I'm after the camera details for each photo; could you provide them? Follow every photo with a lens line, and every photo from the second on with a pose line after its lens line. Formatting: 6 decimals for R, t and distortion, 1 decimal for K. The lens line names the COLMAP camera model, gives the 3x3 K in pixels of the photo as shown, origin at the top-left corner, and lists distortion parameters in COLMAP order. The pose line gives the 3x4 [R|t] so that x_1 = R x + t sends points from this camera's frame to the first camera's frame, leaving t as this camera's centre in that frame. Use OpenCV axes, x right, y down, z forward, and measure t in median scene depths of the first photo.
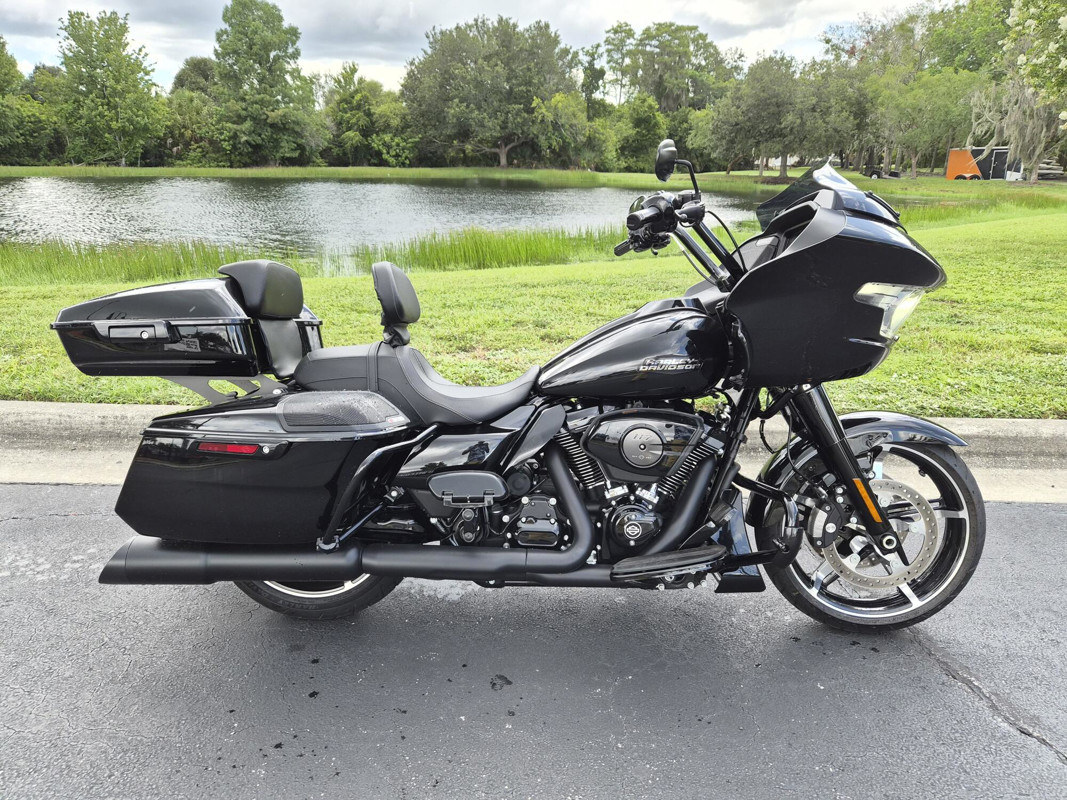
lens RADIAL K [[714.5, 0, 533.5], [0, 714.5, 400.0], [0, 0, 1]] dist [0.056920, -0.040511]
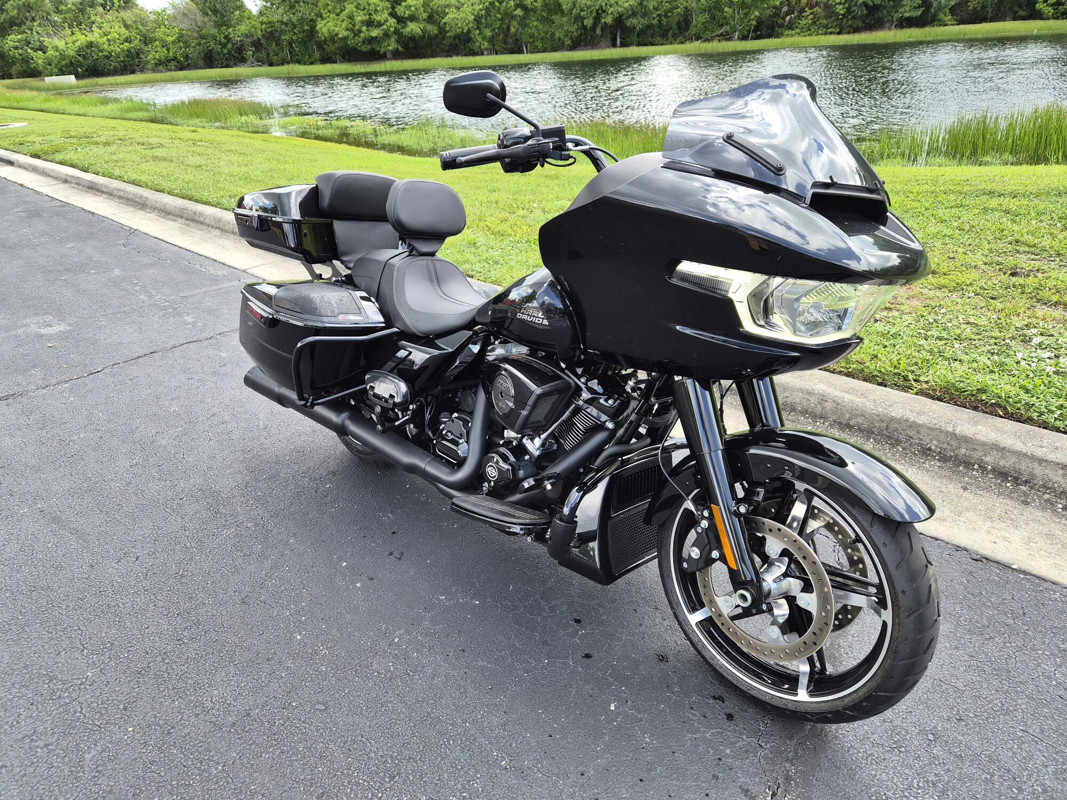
lens RADIAL K [[714.5, 0, 533.5], [0, 714.5, 400.0], [0, 0, 1]] dist [0.056920, -0.040511]
pose [[0.727260, 0.266237, -0.632622, 0.211169], [-0.163672, 0.962384, 0.216860, -0.038550], [0.666561, -0.054171, 0.743480, 0.077771]]
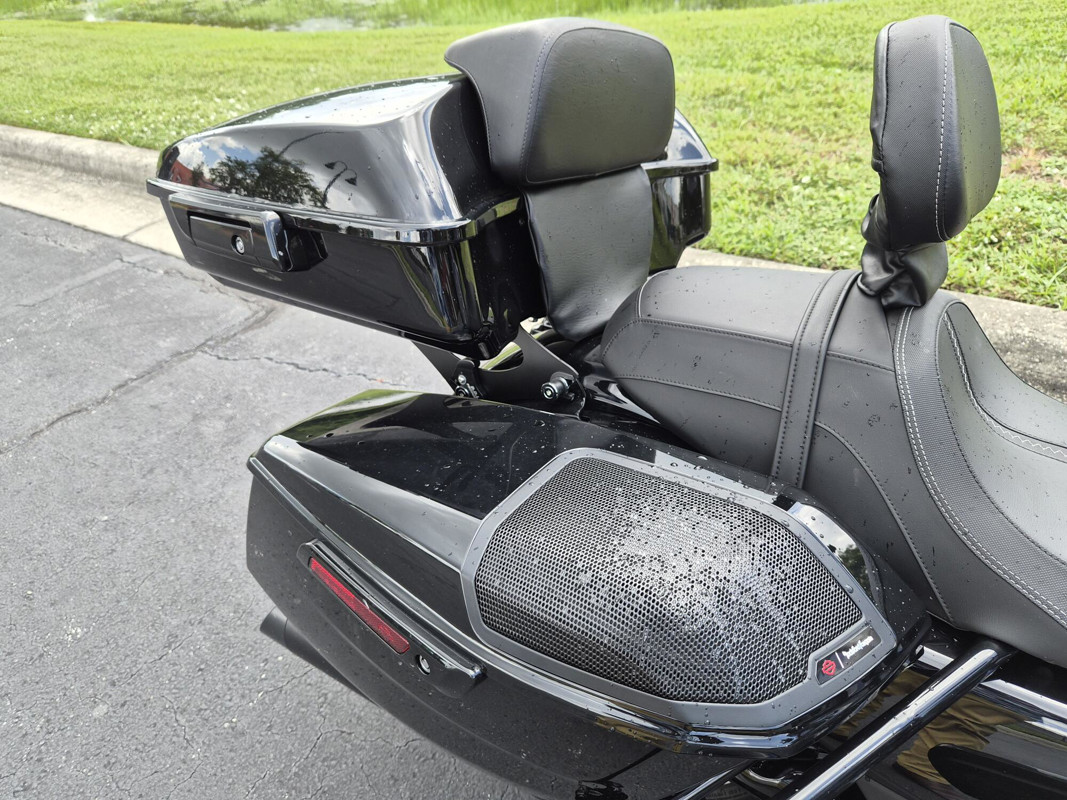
lens RADIAL K [[723.0, 0, 533.5], [0, 723.0, 400.0], [0, 0, 1]] dist [0.055010, -0.043561]
pose [[0.833491, 0.246083, -0.494707, -0.045496], [-0.071939, 0.936055, 0.344421, -0.040059], [0.547829, -0.251483, 0.797897, 0.187503]]
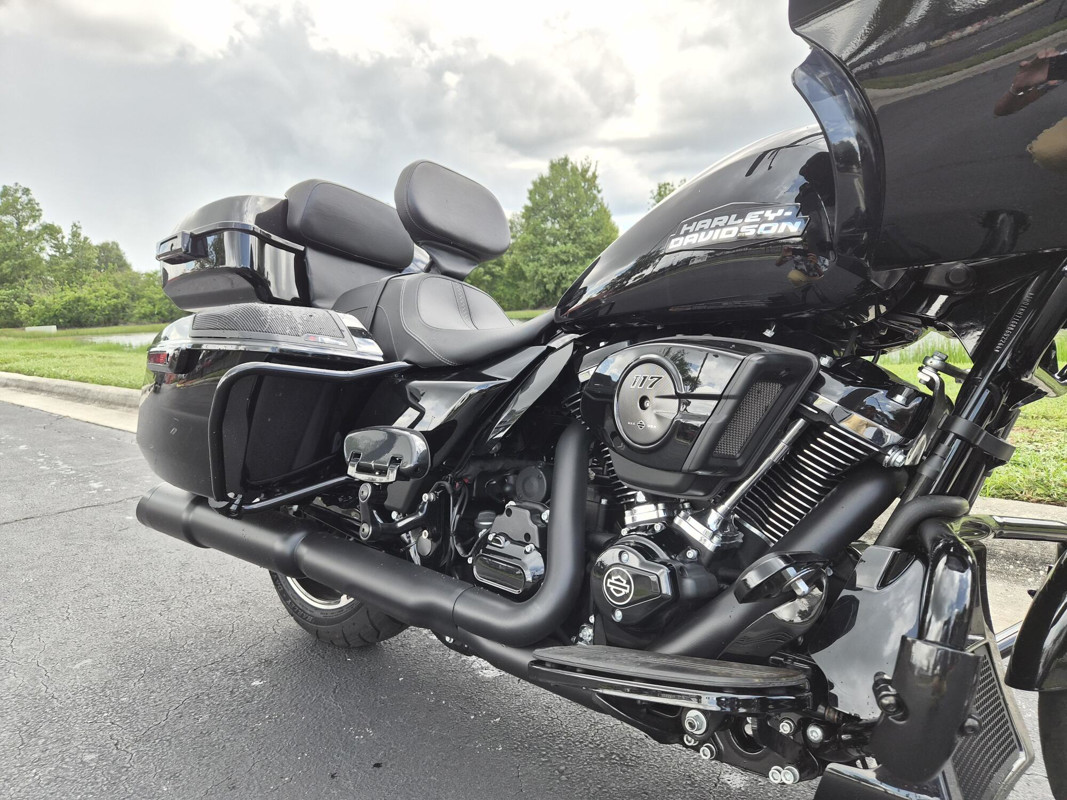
lens RADIAL K [[719.8, 0, 533.5], [0, 719.8, 412.1], [0, 0, 1]] dist [0.053825, -0.049068]
pose [[0.760025, 0.050365, -0.647940, 0.104299], [-0.153816, 0.982606, -0.104046, 0.034064], [0.631429, 0.178741, 0.754552, 0.158297]]
